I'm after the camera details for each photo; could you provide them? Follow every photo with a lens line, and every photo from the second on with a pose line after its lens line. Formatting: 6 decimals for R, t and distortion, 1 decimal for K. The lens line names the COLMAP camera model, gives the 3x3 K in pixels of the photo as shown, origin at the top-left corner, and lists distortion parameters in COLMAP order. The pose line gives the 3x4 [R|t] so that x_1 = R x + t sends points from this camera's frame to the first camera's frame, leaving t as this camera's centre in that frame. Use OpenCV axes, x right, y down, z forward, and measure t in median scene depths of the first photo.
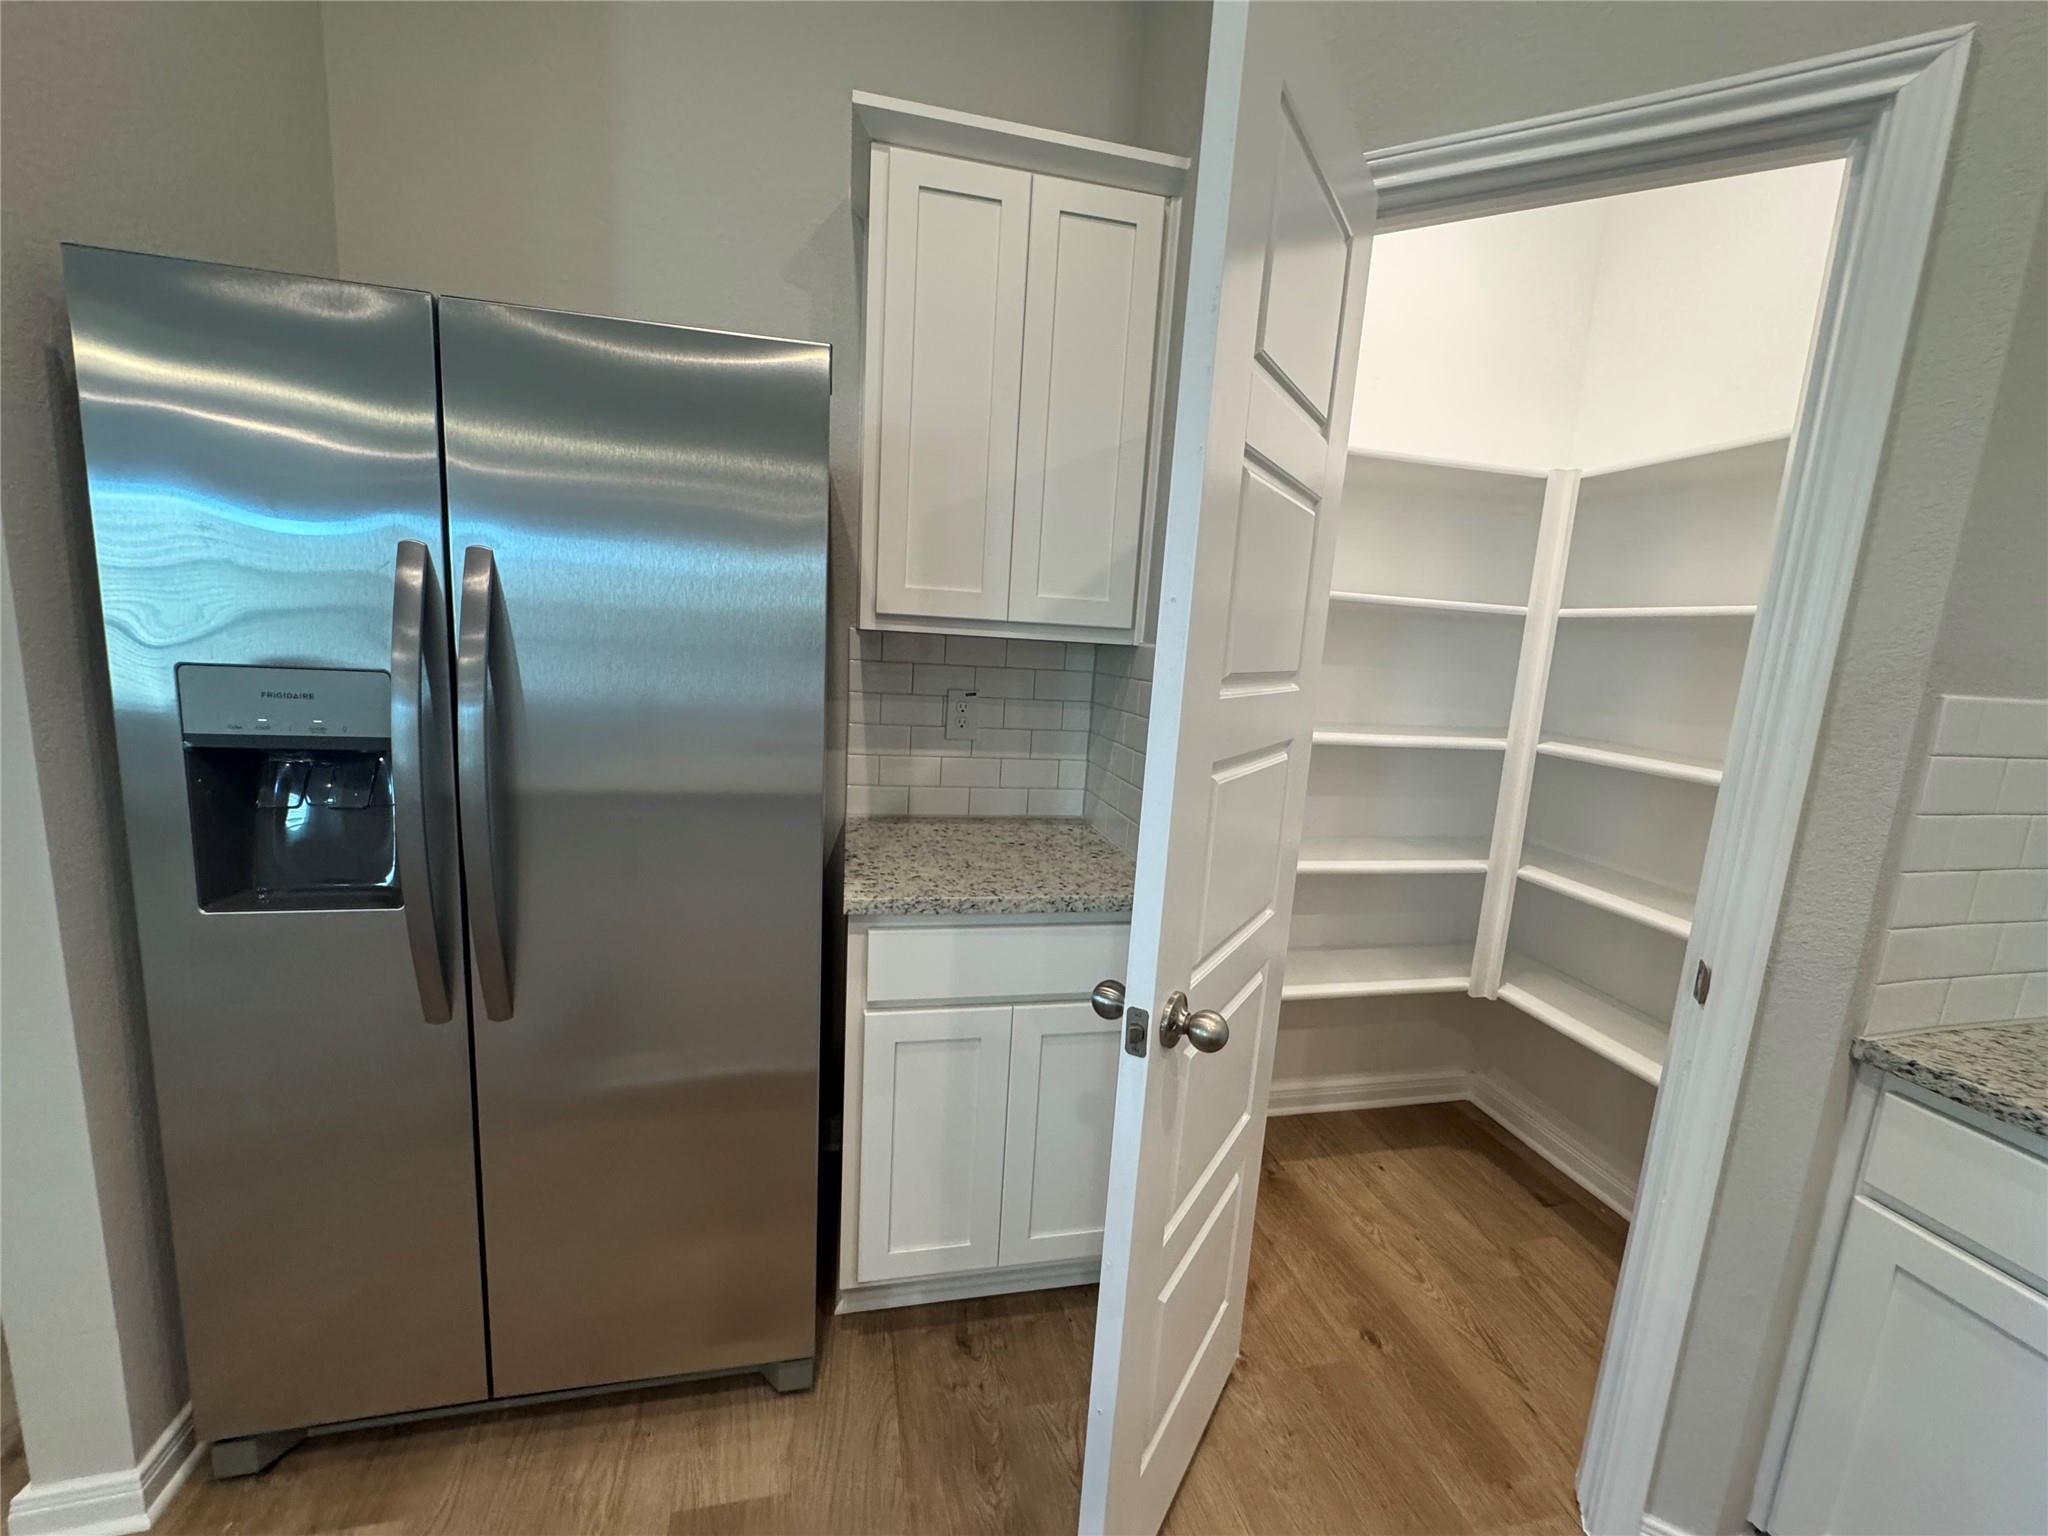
lens RADIAL K [[821.7, 0, 1022.2], [0, 821.7, 765.8], [0, 0, 1]] dist [-0.001016, -0.000025]
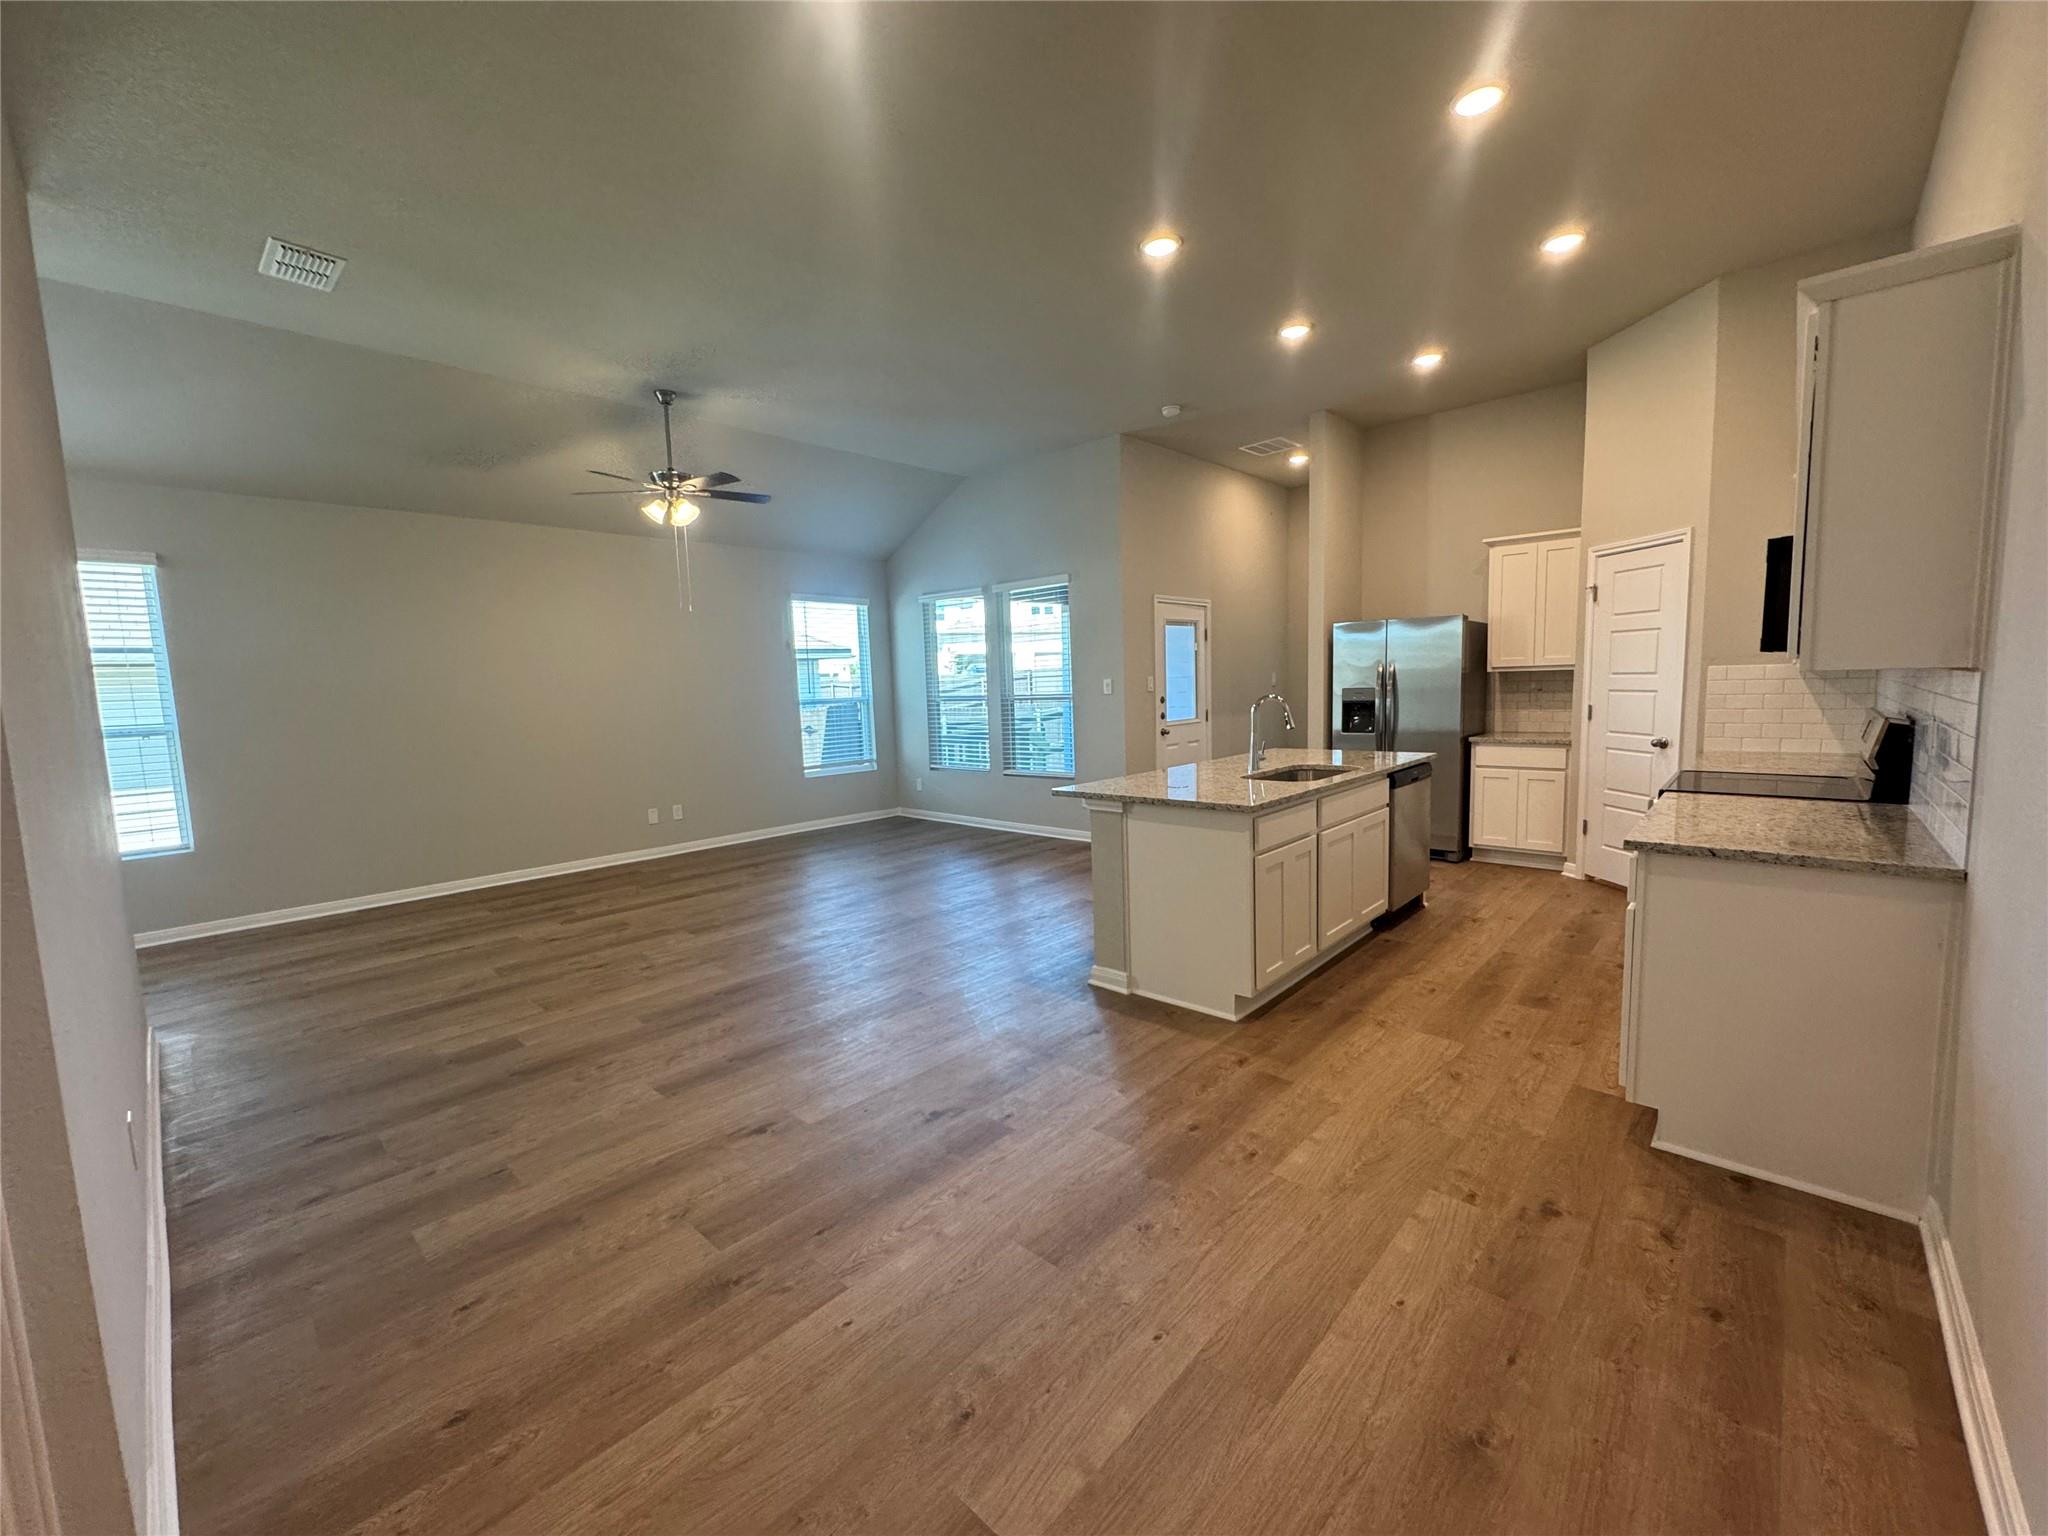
lens RADIAL K [[821.7, 0, 1022.2], [0, 821.7, 765.8], [0, 0, 1]] dist [-0.001016, -0.000025]
pose [[0.558001, 0.006947, -0.829811, 1.854325], [-0.068896, 0.996901, -0.037983, 0.583128], [0.826975, 0.078365, 0.556750, -2.979615]]
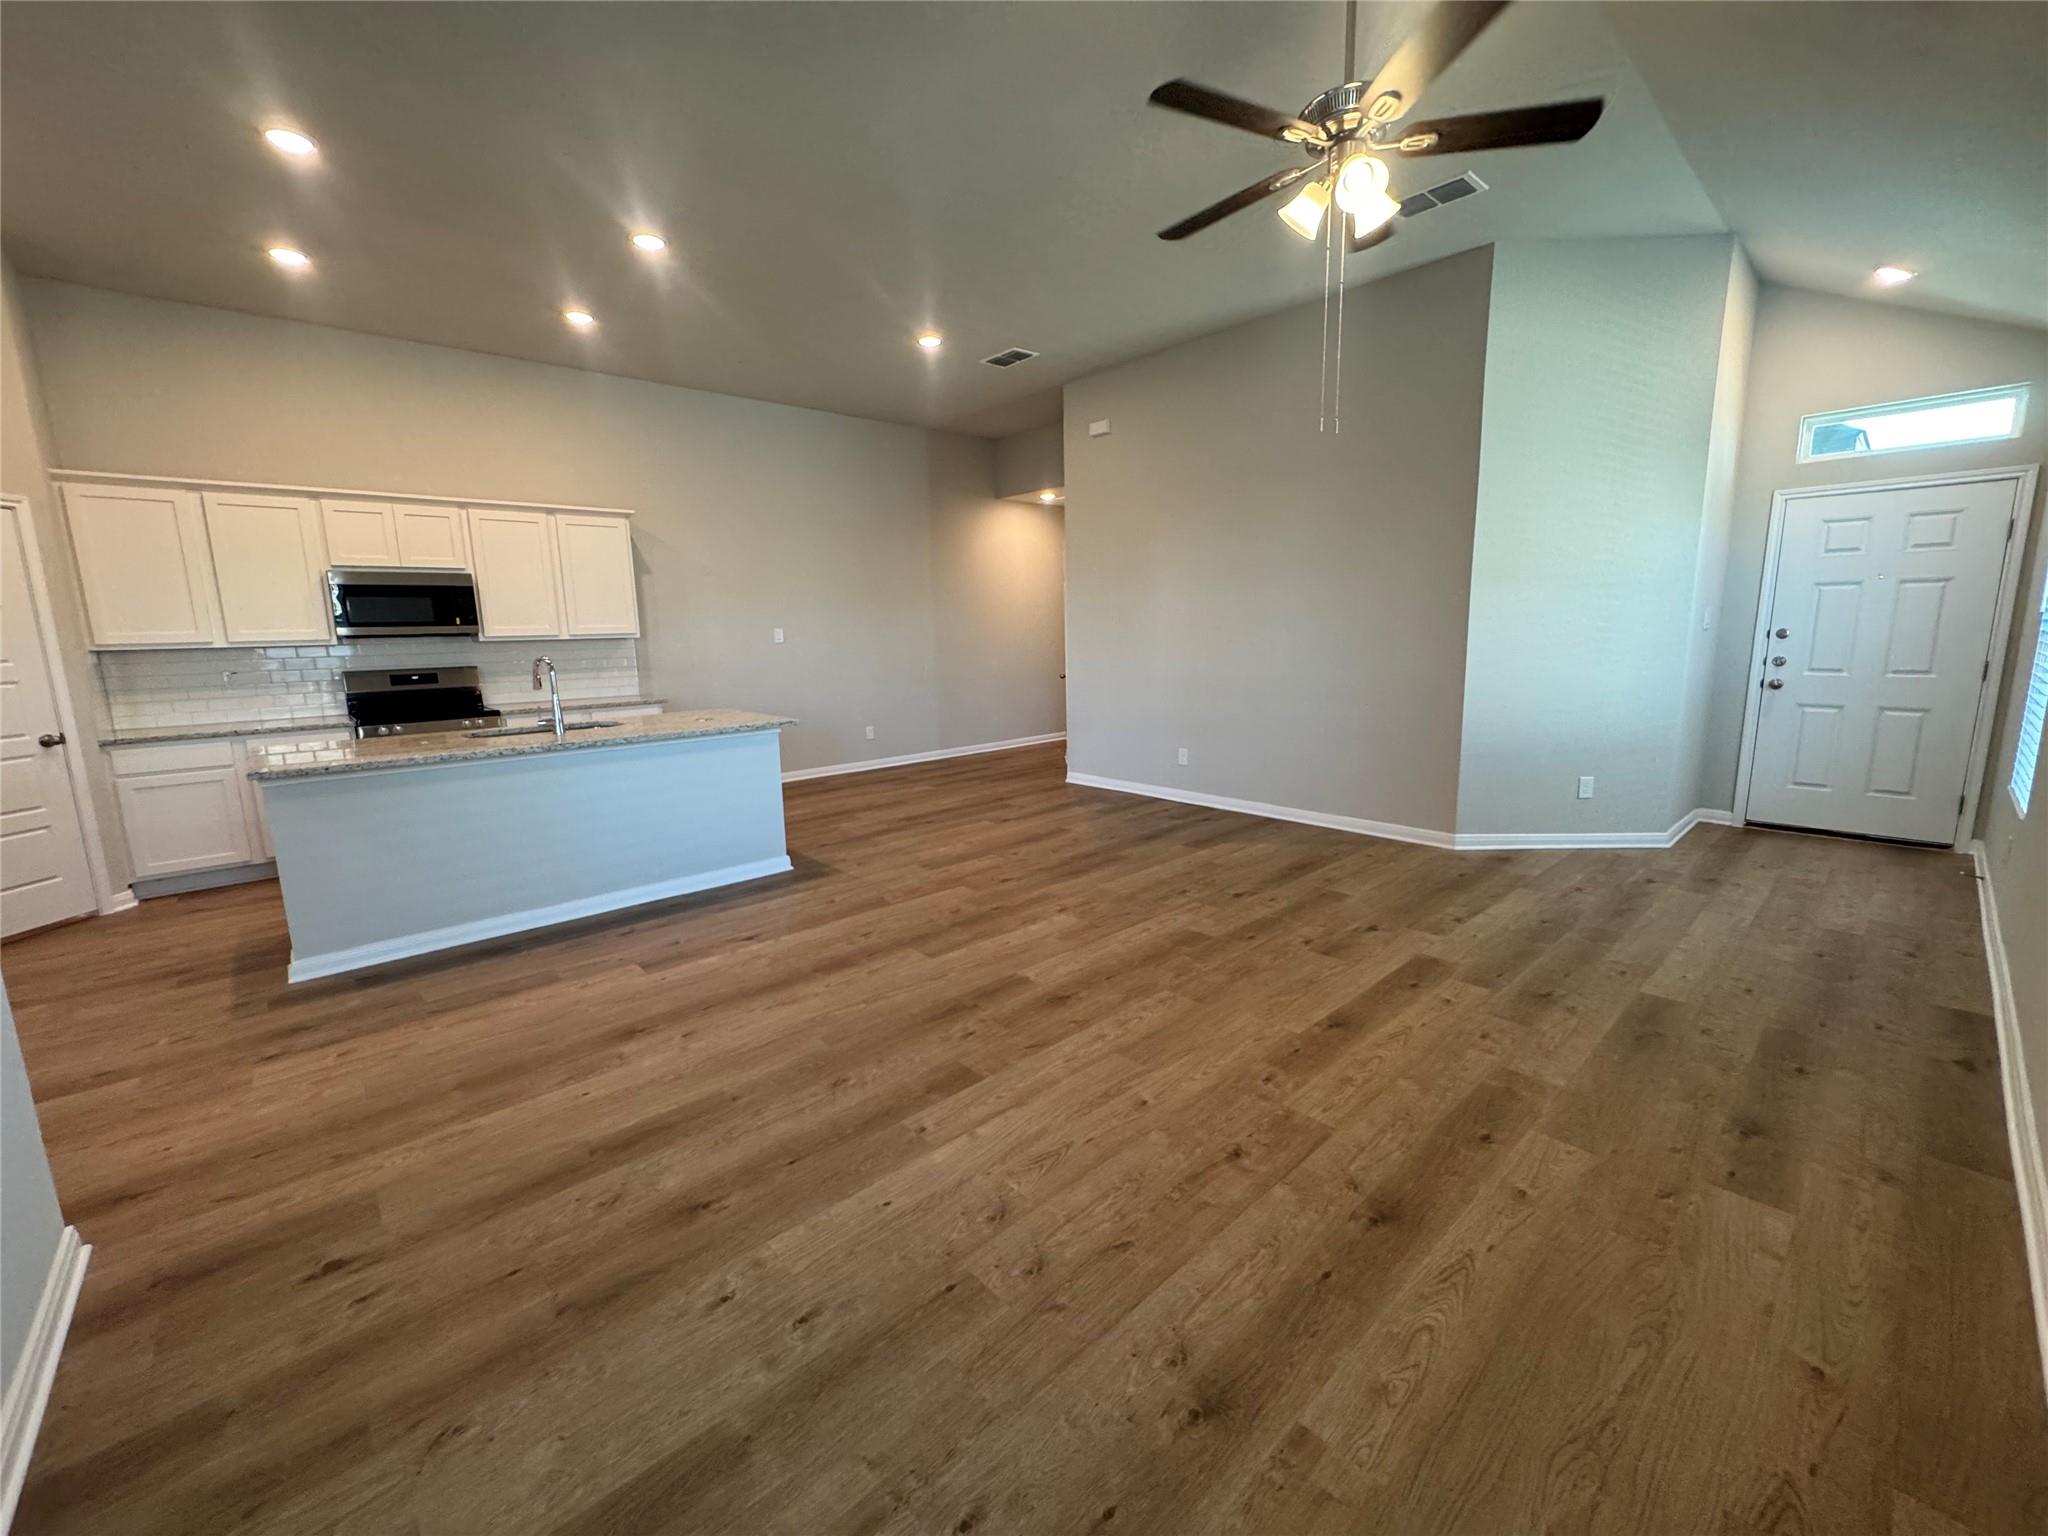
lens RADIAL K [[821.7, 0, 1022.2], [0, 821.7, 765.8], [0, 0, 1]] dist [-0.001016, -0.000025]
pose [[-0.490677, -0.194837, 0.849279, -3.345599], [0.134800, 0.945972, 0.294901, -0.086670], [-0.860852, 0.259184, -0.437902, -0.764270]]
